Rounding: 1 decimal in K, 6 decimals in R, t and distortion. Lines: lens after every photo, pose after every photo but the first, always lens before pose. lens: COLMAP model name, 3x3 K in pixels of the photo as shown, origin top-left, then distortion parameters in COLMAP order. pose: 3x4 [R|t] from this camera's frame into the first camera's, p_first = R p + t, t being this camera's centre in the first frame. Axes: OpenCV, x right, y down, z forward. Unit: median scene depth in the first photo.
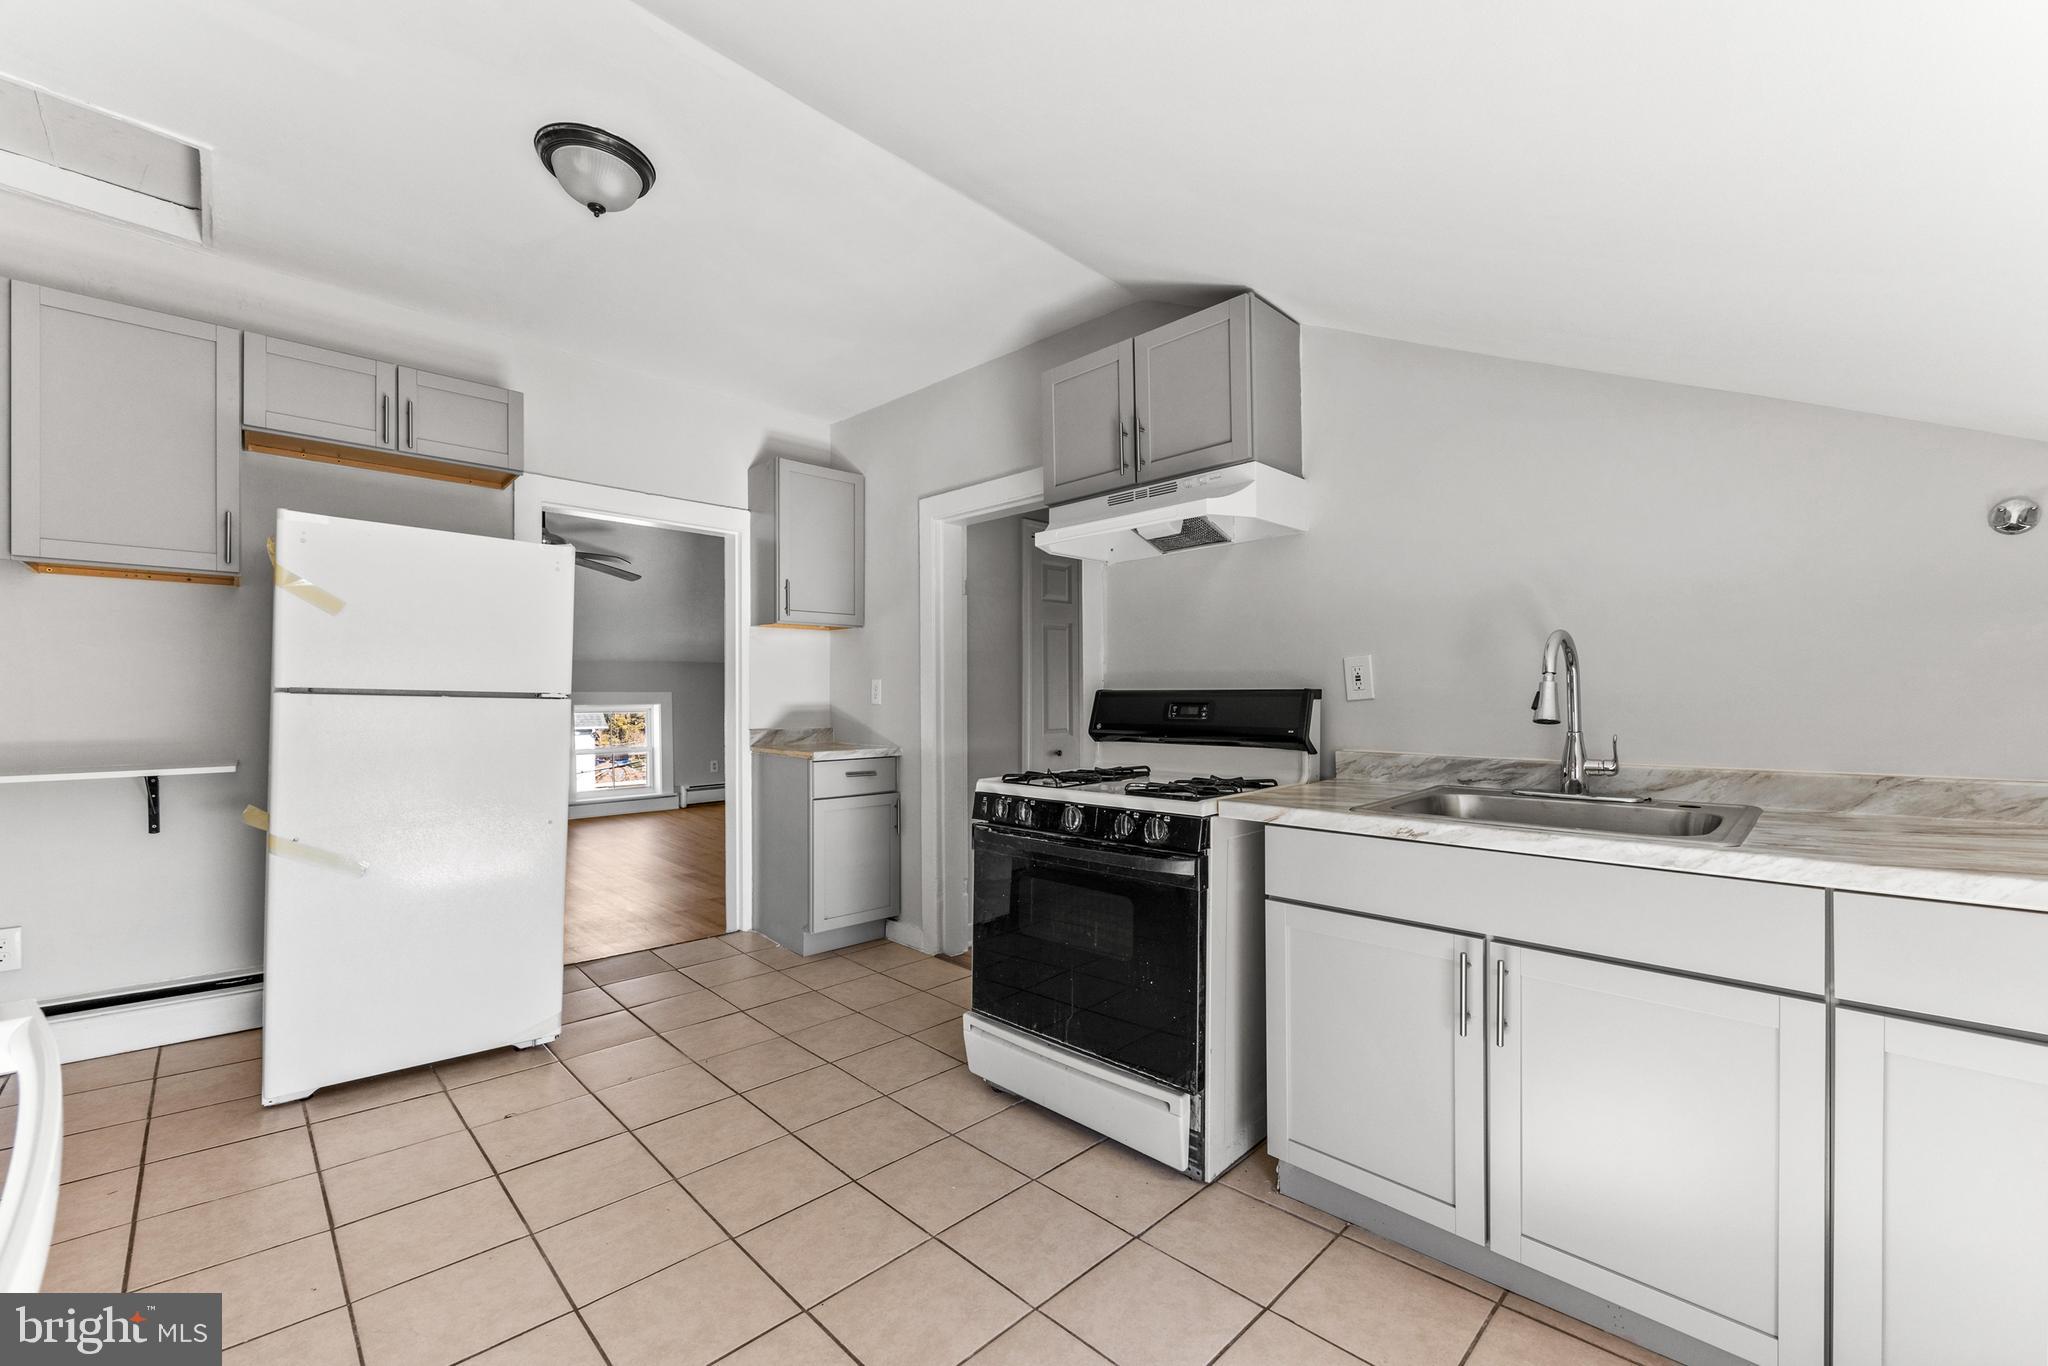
lens RADIAL K [[828.5, 0, 1024.5], [0, 828.5, 702.0], [0, 0, 1]] dist [-0.000609, -0.000111]
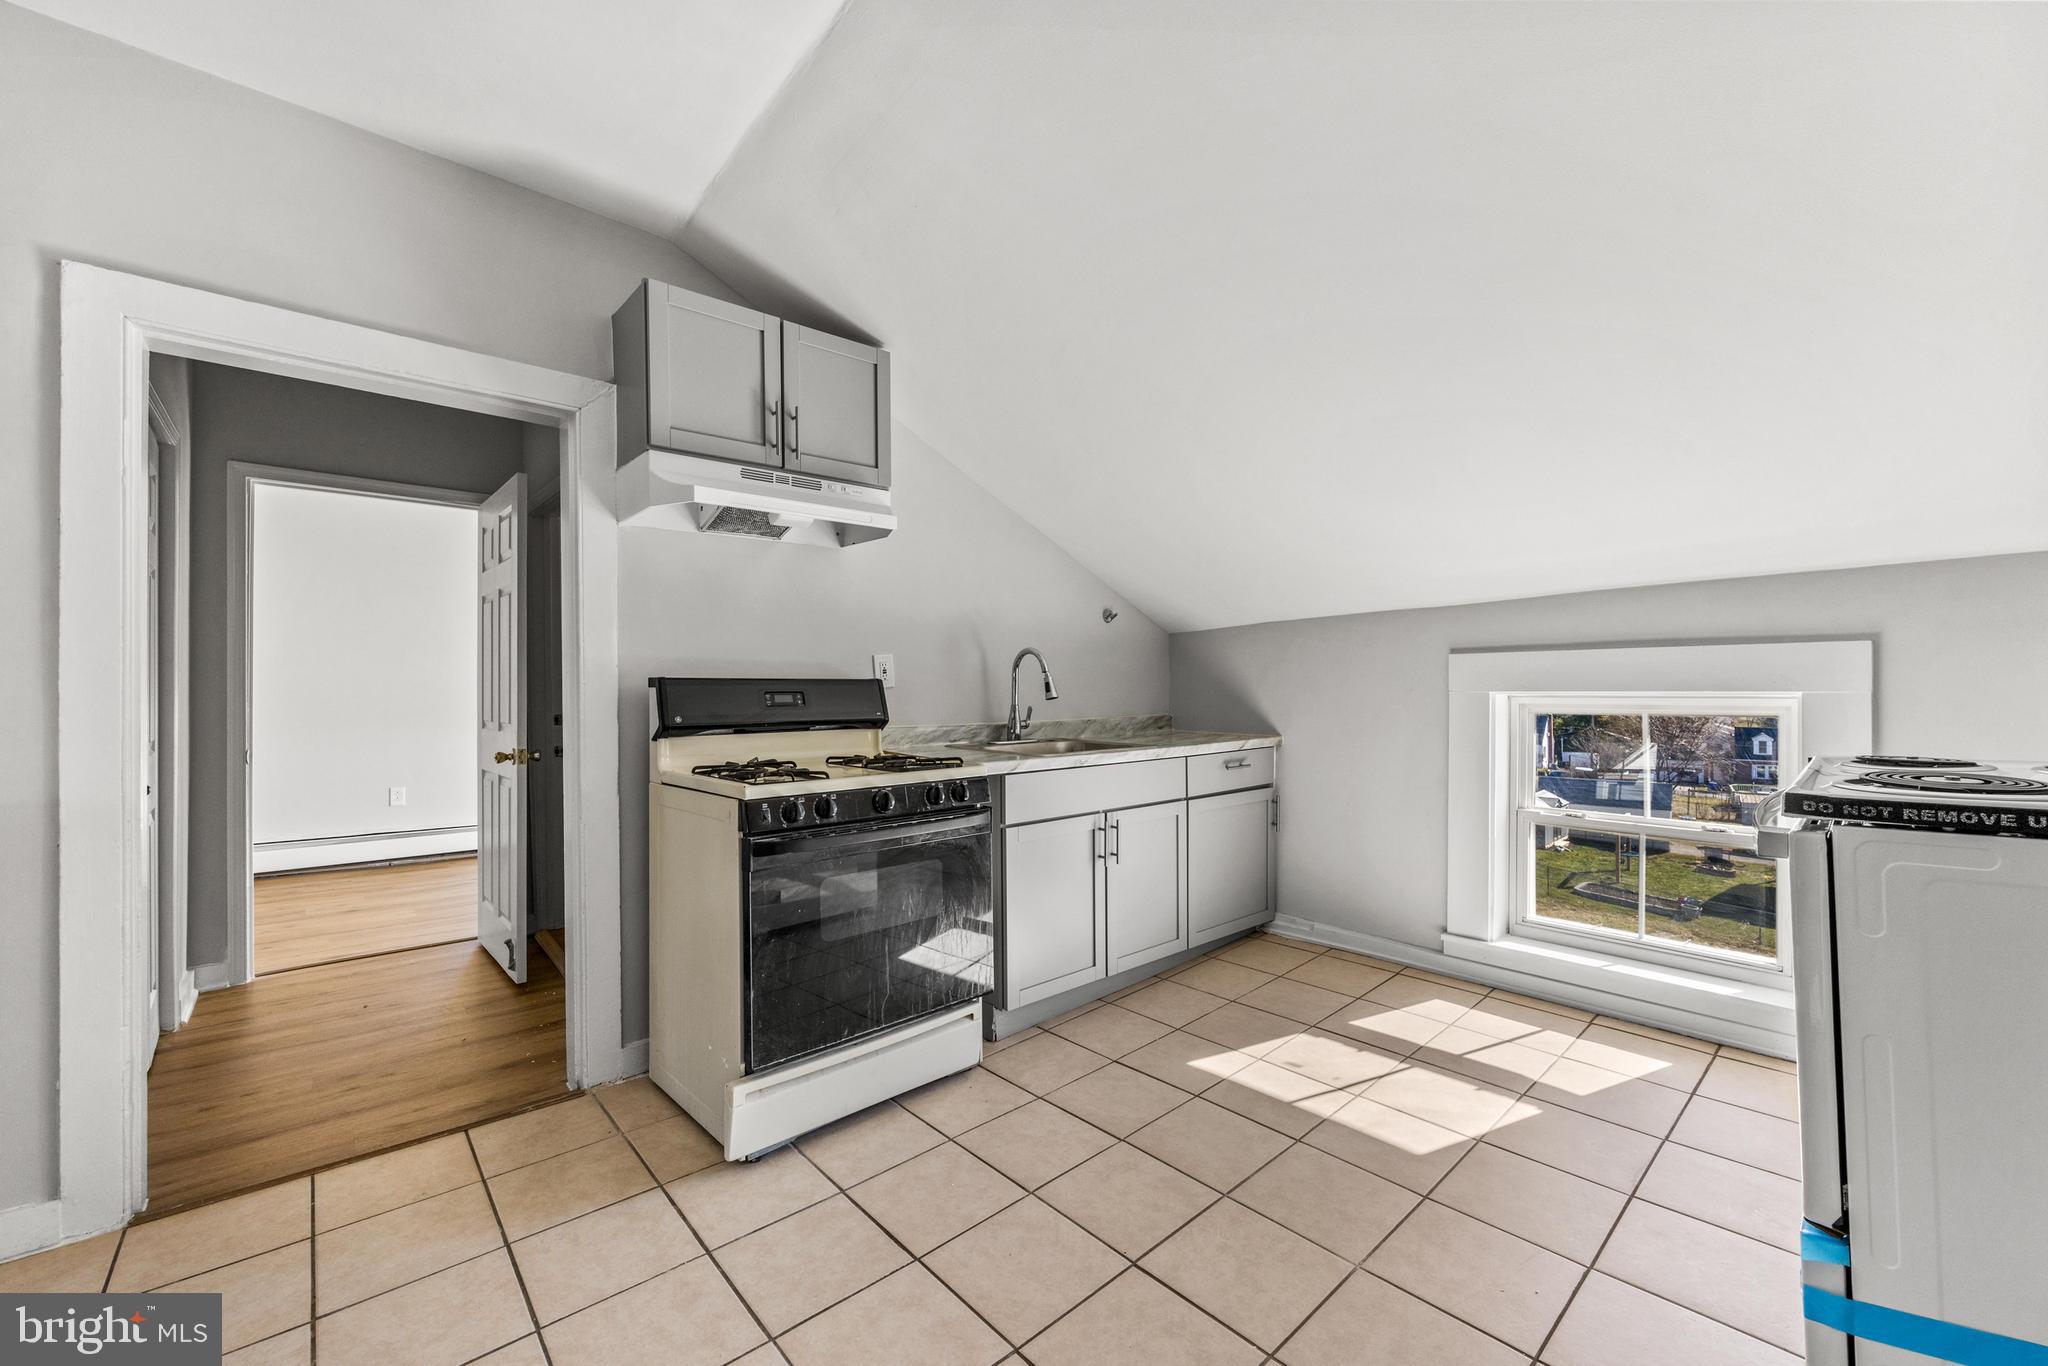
lens RADIAL K [[819.5, 0, 1024.0], [0, 819.5, 683.0], [0, 0, 1]] dist [-0.001695, -0.000386]
pose [[0.055989, 0.009915, 0.998382, -0.858844], [0.013101, 0.999857, -0.010664, 0.005781], [-0.998345, 0.013677, 0.055852, 0.698641]]
